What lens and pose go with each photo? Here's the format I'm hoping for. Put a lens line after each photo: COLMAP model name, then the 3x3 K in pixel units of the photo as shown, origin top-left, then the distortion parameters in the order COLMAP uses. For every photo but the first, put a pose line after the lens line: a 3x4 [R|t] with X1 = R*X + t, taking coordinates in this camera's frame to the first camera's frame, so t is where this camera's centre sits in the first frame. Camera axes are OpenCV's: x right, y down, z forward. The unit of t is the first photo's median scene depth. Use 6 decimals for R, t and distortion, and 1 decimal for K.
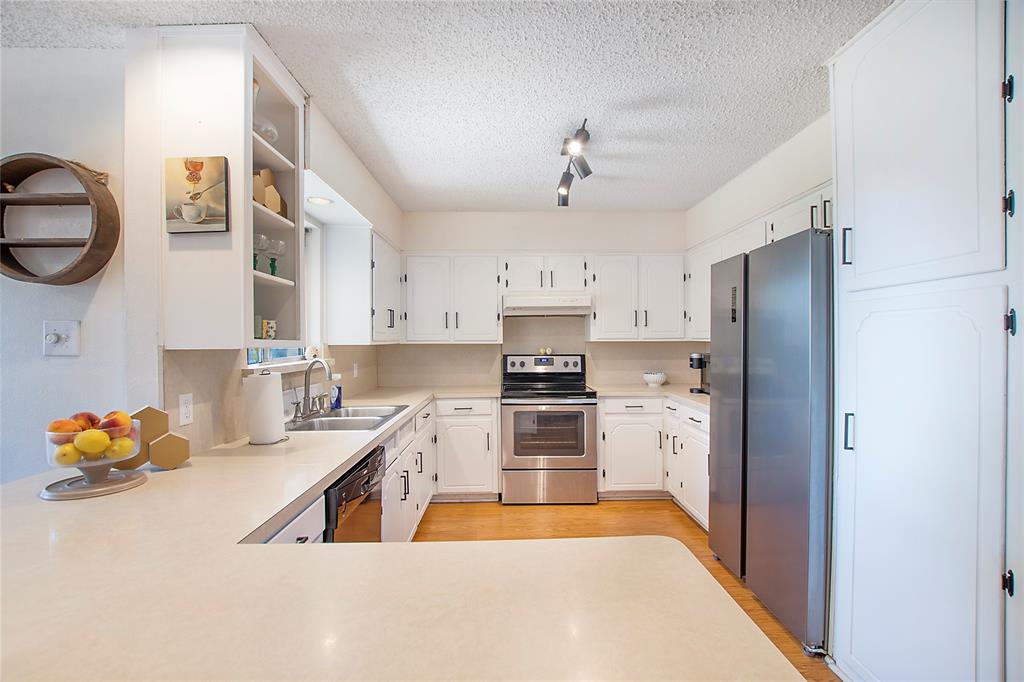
lens RADIAL K [[455.5, 0, 509.0], [0, 455.5, 341.3], [0, 0, 1]] dist [-0.018874, 0.000996]
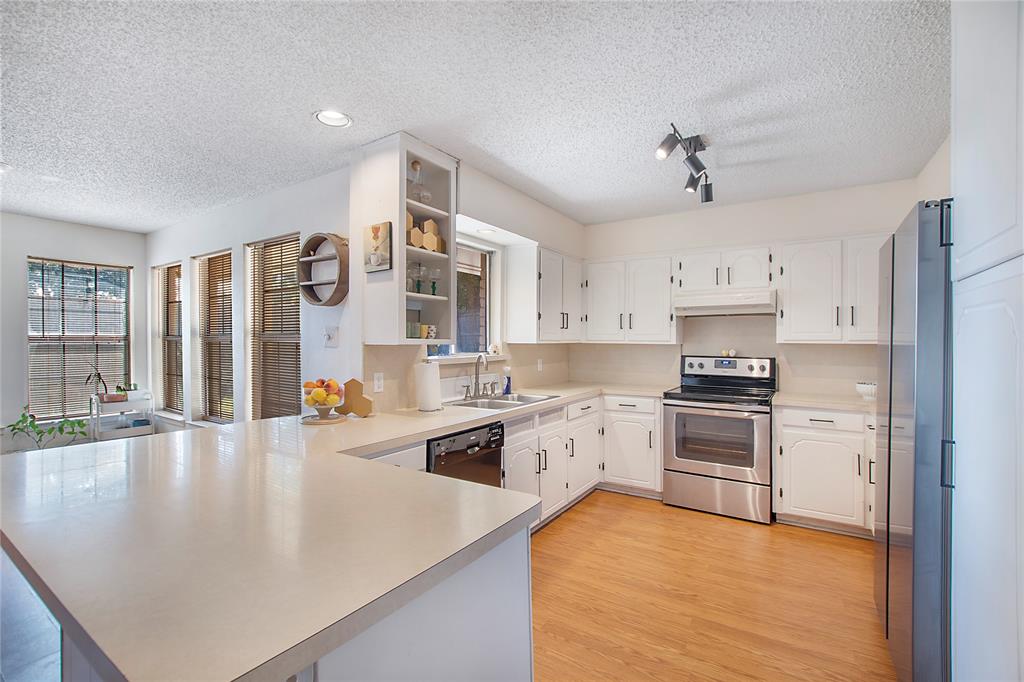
lens RADIAL K [[457.1, 0, 503.6], [0, 457.1, 341.4], [0, 0, 1]] dist [-0.038502, 0.008609]
pose [[0.817543, 0.011048, -0.575762, 0.276491], [-0.009524, 0.999939, 0.005663, -0.003194], [0.575789, 0.000853, 0.817598, -0.026218]]
